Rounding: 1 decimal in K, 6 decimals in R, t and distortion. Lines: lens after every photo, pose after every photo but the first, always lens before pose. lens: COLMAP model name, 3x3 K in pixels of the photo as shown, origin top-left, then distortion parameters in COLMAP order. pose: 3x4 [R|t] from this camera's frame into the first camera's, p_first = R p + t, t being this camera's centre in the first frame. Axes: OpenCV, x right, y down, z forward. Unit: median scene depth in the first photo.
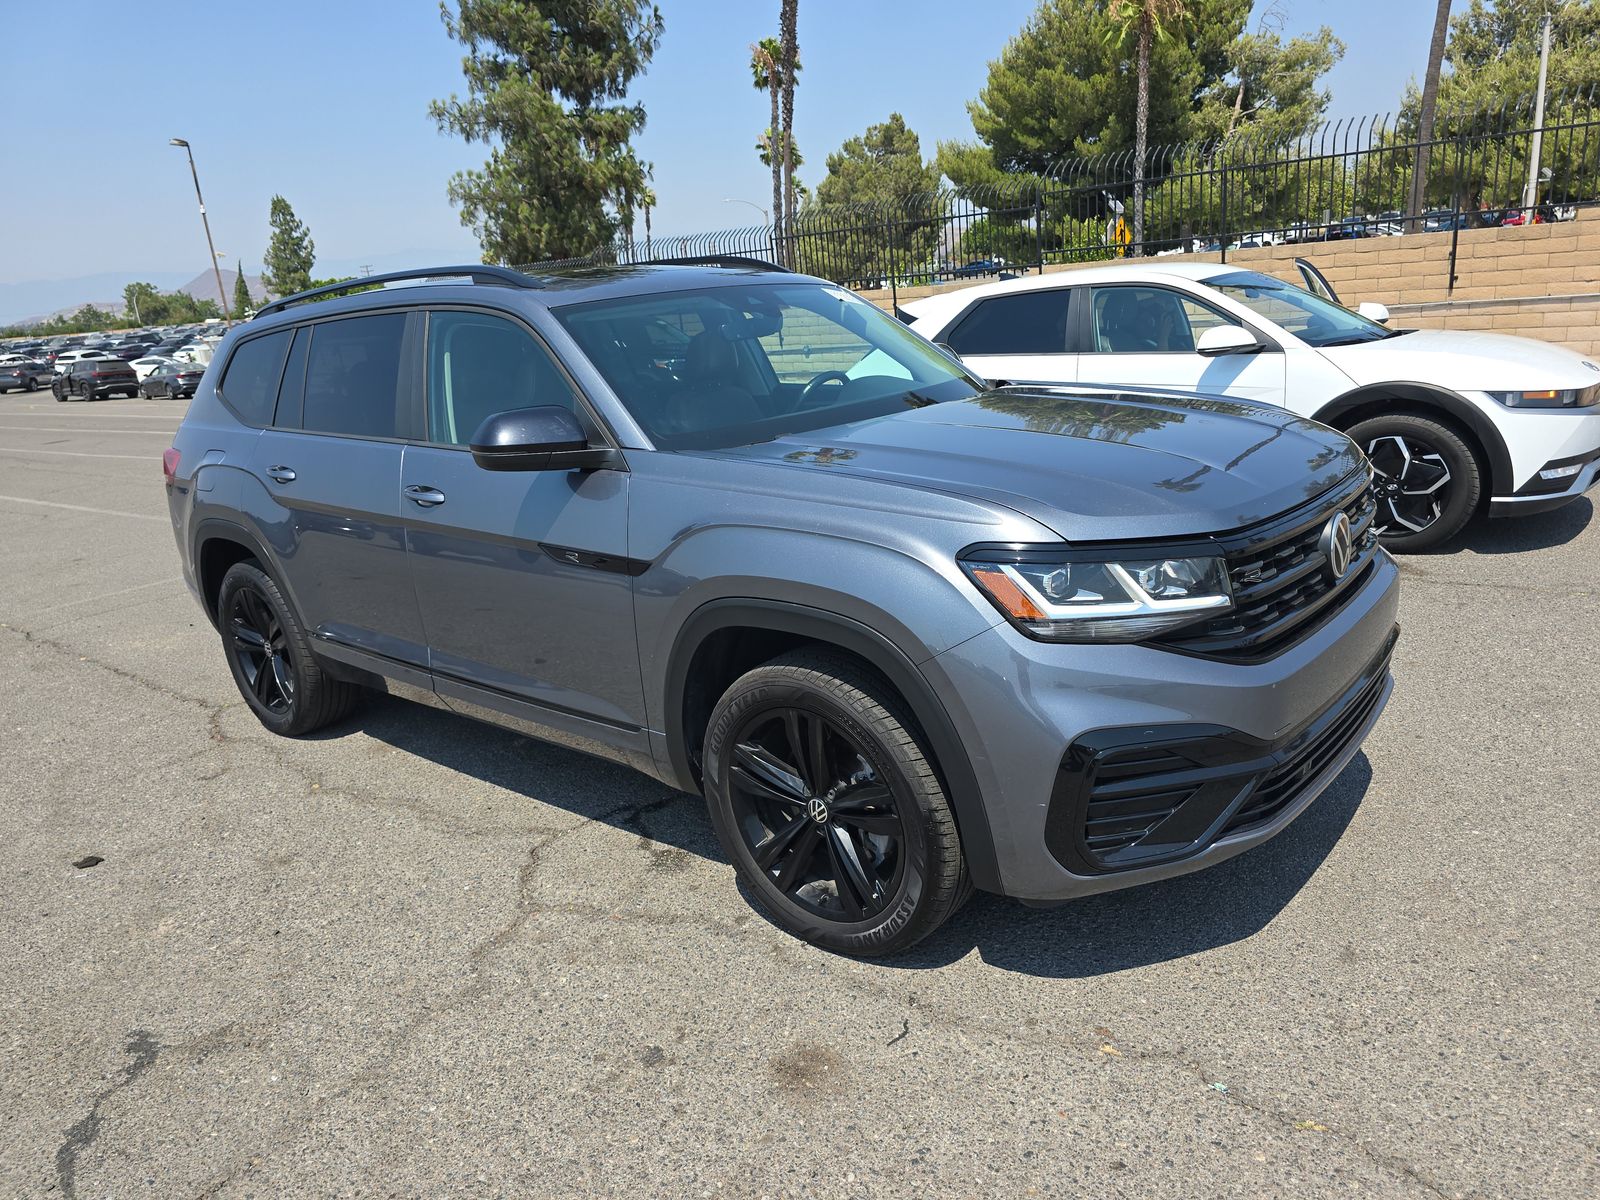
lens RADIAL K [[1084.1, 0, 788.4], [0, 1084.1, 606.3], [0, 0, 1]] dist [0.017118, -0.018042]
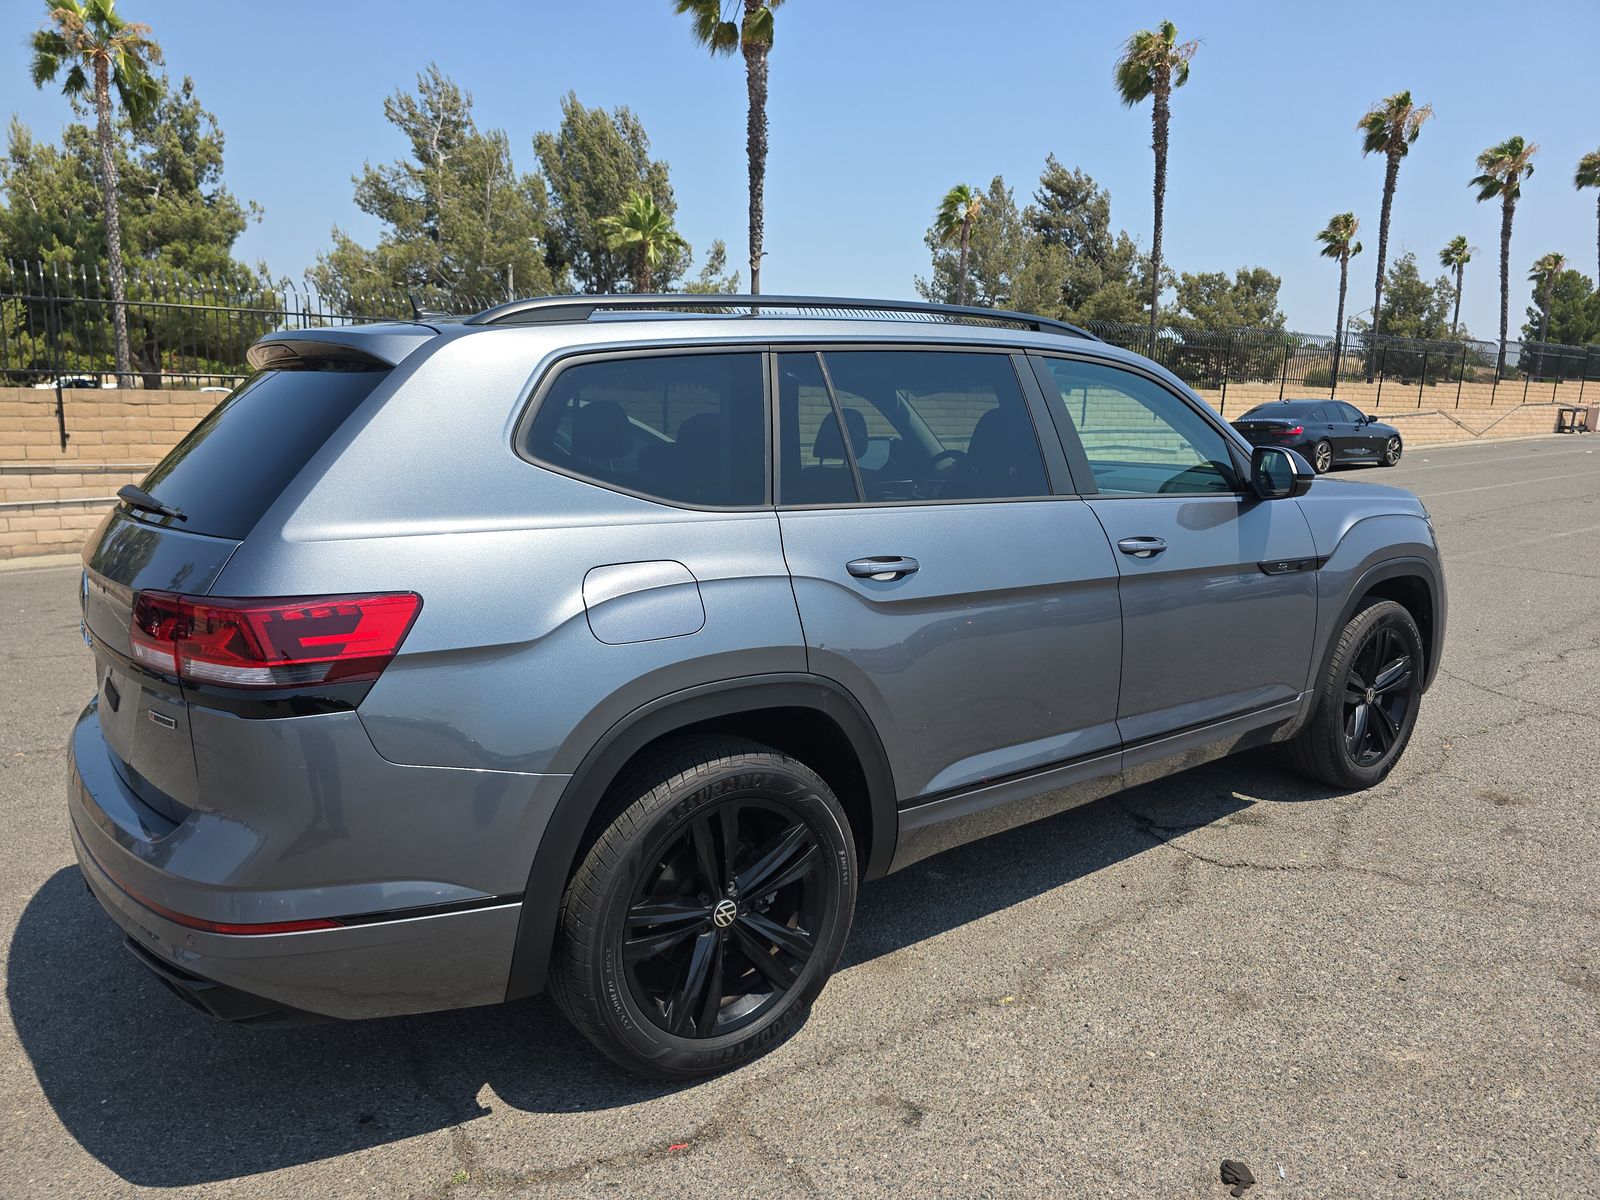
lens RADIAL K [[1084.1, 0, 793.4], [0, 1084.1, 601.0], [0, 0, 1]] dist [0.017118, -0.018042]
pose [[0.230041, -0.096537, 0.968381, -1.297412], [0.249100, 0.967759, 0.037301, -0.170638], [-0.940761, 0.232643, 0.246672, 1.028635]]
